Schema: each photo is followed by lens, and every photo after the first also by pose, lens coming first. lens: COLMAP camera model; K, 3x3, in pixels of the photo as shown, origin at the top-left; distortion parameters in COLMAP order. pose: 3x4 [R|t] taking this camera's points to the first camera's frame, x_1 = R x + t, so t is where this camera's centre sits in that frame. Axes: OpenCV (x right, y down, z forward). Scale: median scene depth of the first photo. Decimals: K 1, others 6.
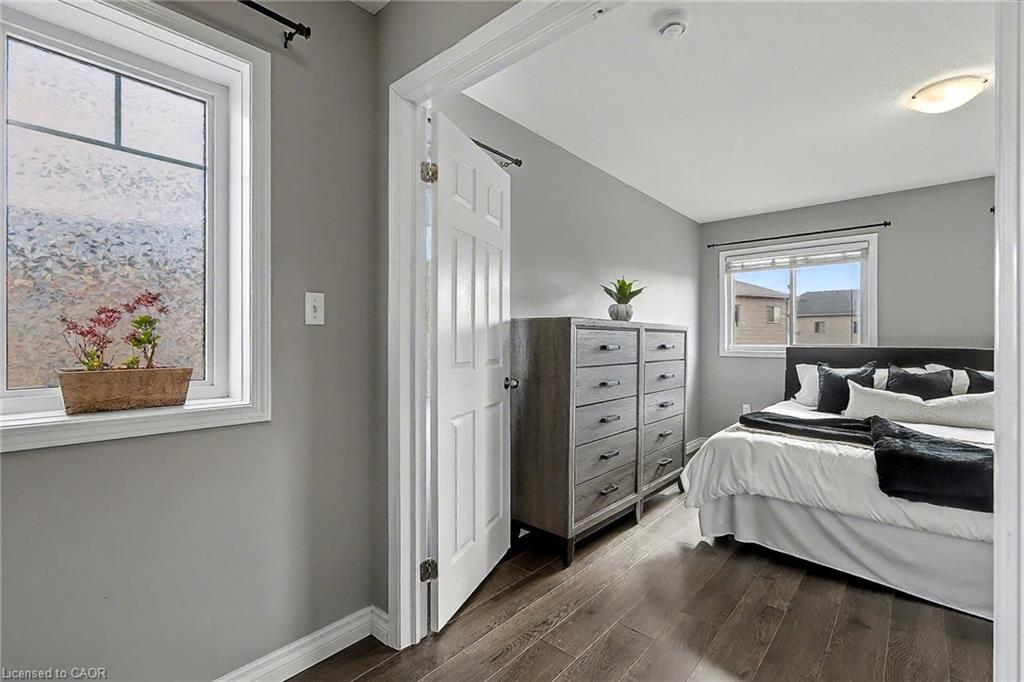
lens RADIAL K [[451.5, 0, 512.4], [0, 451.5, 338.6], [0, 0, 1]] dist [-0.001230, 0.000227]
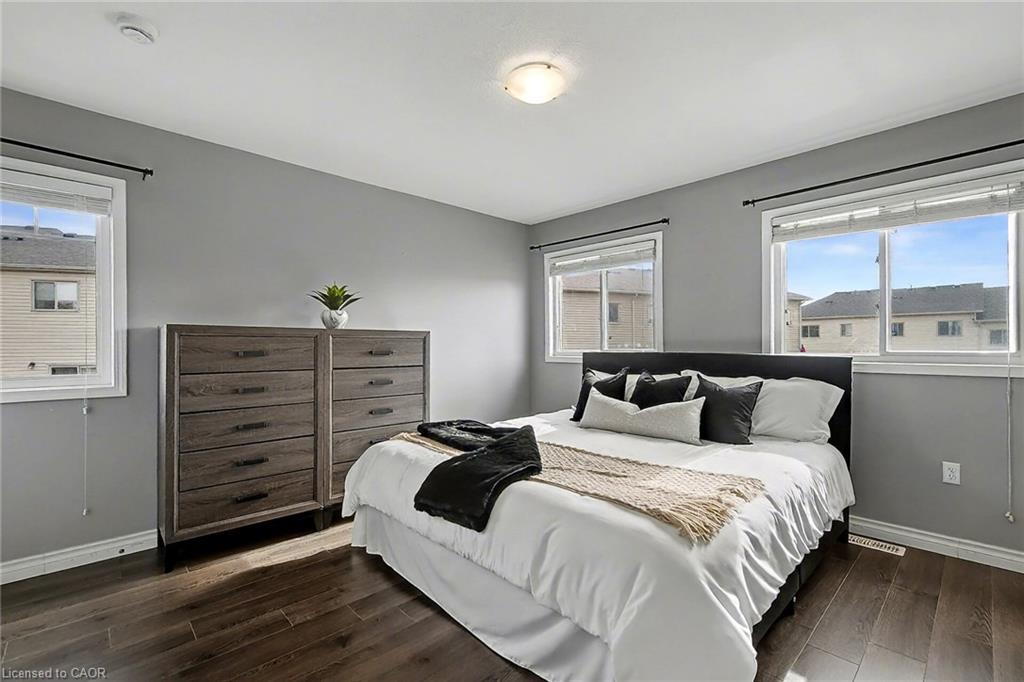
lens RADIAL K [[451.5, 0, 512.4], [0, 451.5, 338.6], [0, 0, 1]] dist [-0.001230, 0.000227]
pose [[0.996339, -0.003733, -0.085414, 0.645340], [0.002951, 0.999953, -0.009276, -0.001103], [0.085444, 0.008990, 0.996302, 0.038103]]
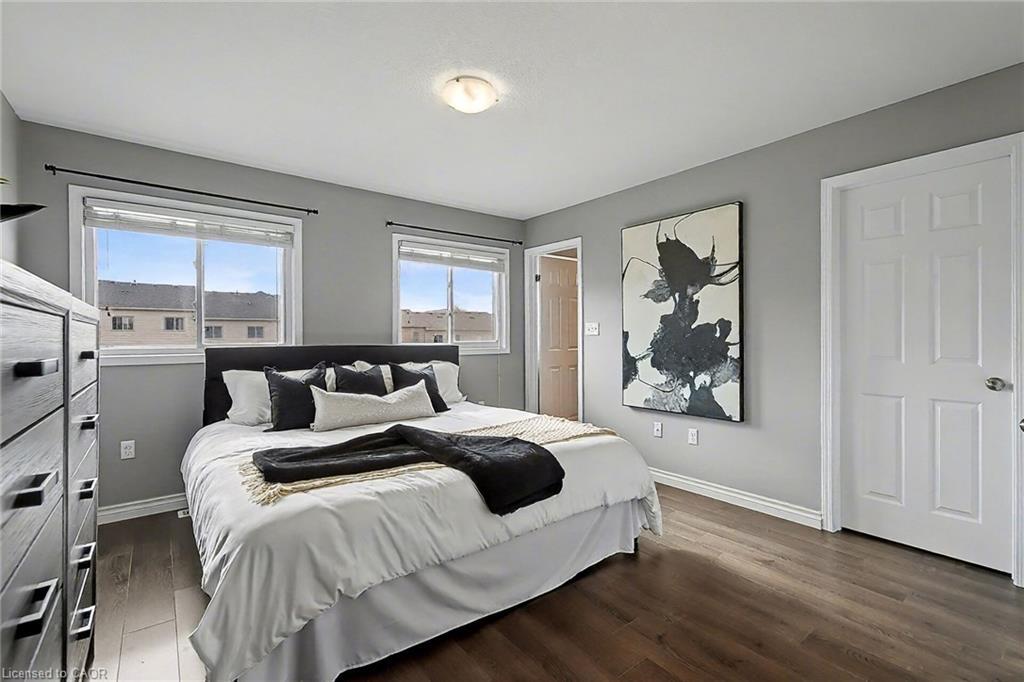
lens RADIAL K [[451.5, 0, 512.4], [0, 451.5, 338.6], [0, 0, 1]] dist [-0.001230, 0.000227]
pose [[0.169642, -0.006417, 0.985485, -0.015108], [-0.000766, 0.999978, 0.006643, -0.000825], [-0.985506, -0.001882, 0.169633, 0.480533]]
